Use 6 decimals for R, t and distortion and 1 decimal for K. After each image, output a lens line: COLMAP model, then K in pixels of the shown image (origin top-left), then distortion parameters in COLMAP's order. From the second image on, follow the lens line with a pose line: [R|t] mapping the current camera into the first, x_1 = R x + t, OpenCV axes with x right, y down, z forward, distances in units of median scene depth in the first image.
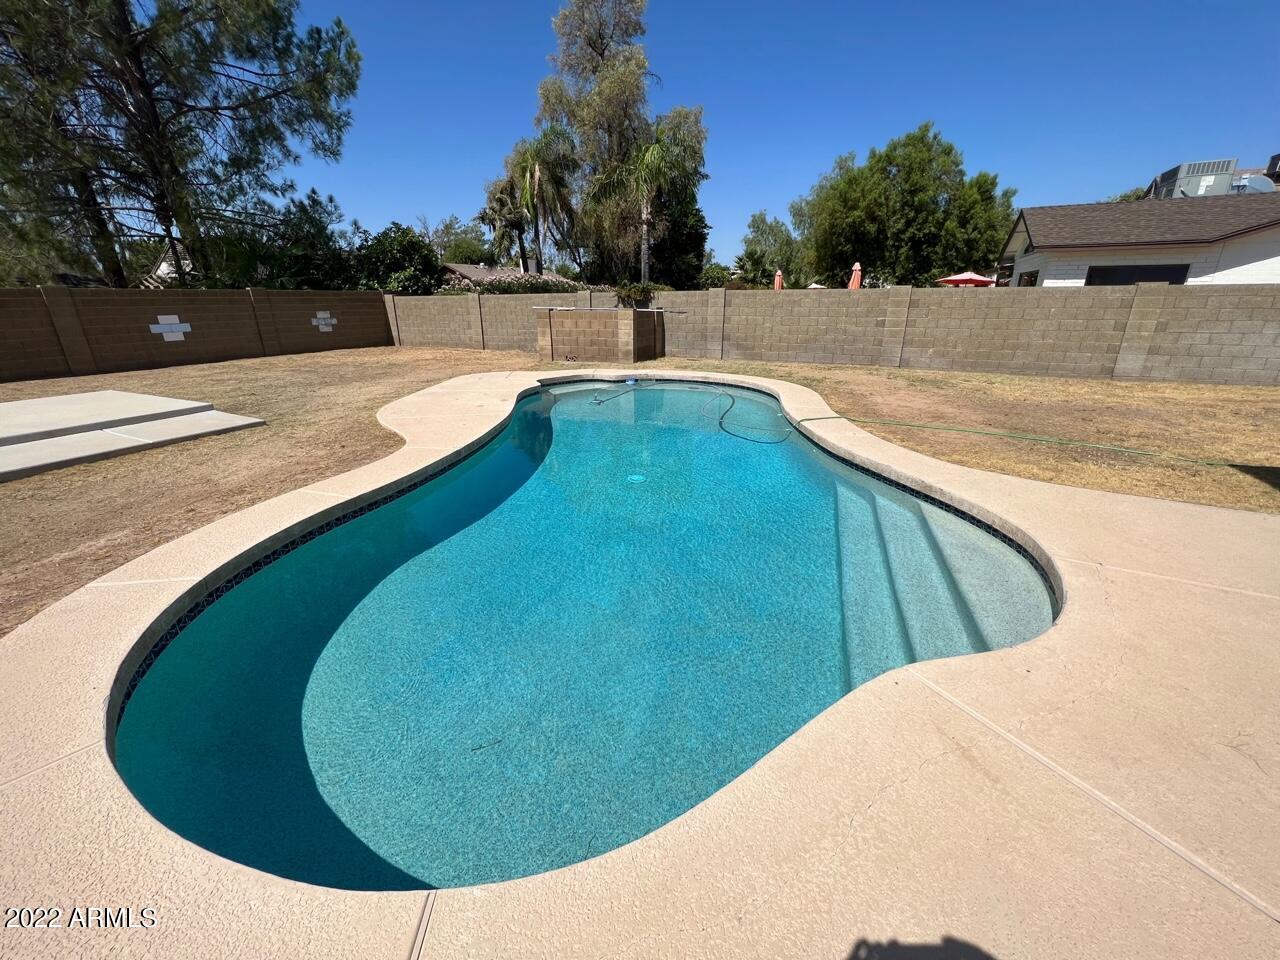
lens RADIAL K [[529.5, 0, 640.0], [0, 529.5, 480.0], [0, 0, 1]] dist [-0.000889, 0.000197]
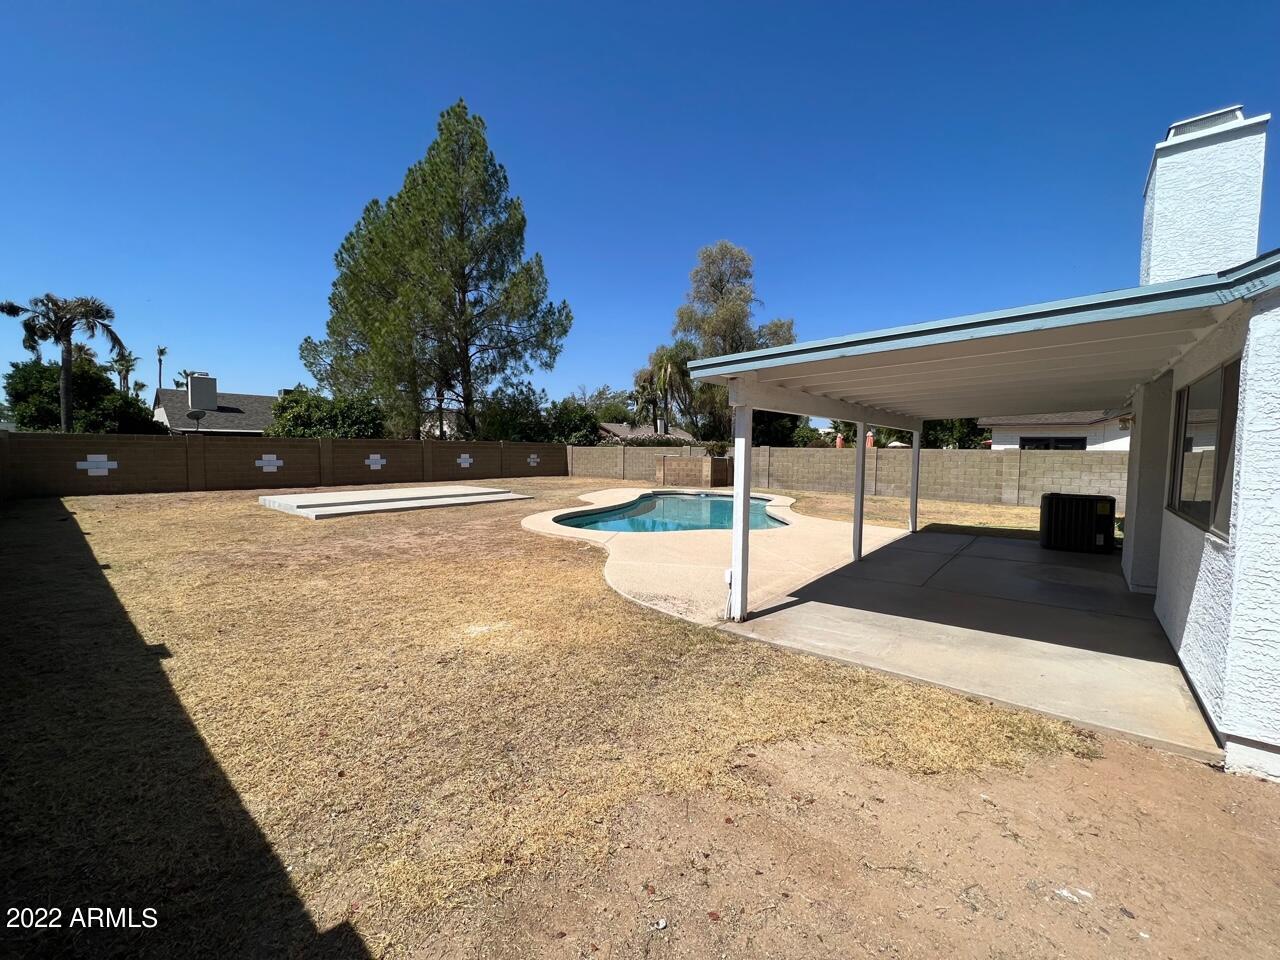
lens RADIAL K [[529.5, 0, 640.0], [0, 529.5, 480.0], [0, 0, 1]] dist [-0.000889, 0.000197]
pose [[0.971626, 0.033955, -0.234074, 0.110238], [-0.096032, 0.961034, -0.259214, 0.142743], [0.216151, 0.274338, 0.937026, -0.419968]]
